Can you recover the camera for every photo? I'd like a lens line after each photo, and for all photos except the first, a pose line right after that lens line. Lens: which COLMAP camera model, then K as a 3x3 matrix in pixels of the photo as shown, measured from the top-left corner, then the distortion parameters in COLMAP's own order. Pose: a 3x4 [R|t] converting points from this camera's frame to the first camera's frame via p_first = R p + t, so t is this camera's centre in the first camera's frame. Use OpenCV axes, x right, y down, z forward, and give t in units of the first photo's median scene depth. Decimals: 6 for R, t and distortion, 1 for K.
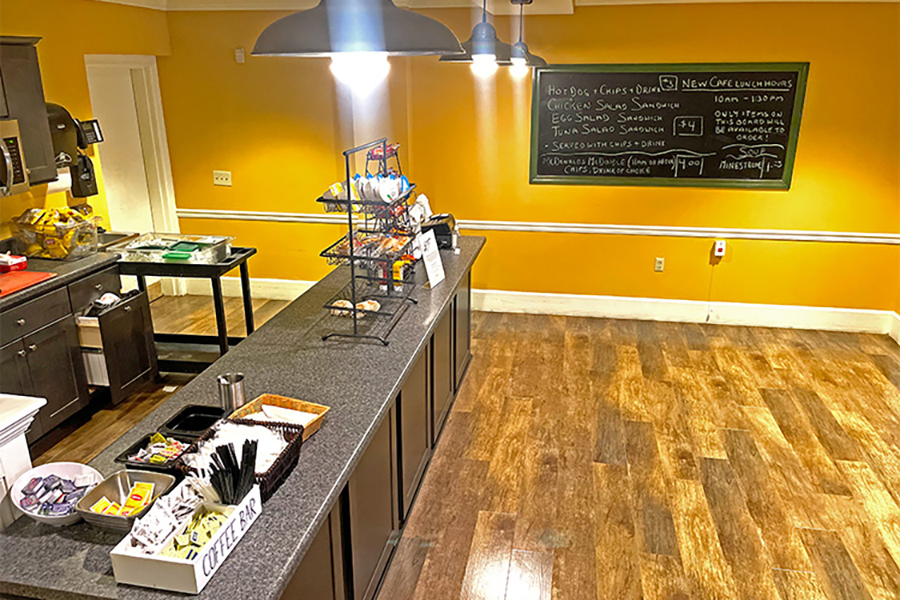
lens RADIAL K [[647.8, 0, 450.0], [0, 647.8, 300.0], [0, 0, 1]] dist [0.066979, -0.075622]
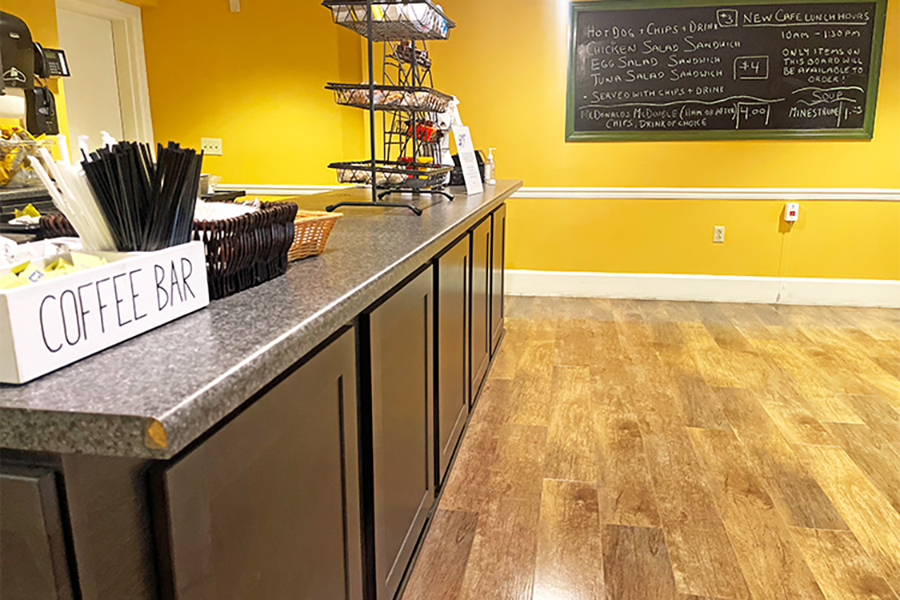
lens RADIAL K [[647.8, 0, 450.0], [0, 647.8, 300.0], [0, 0, 1]] dist [0.066979, -0.075622]
pose [[0.999994, -0.002986, 0.001989, -0.040356], [0.003168, 0.995149, -0.098332, 0.139042], [-0.001686, 0.098338, 0.995152, 0.191003]]
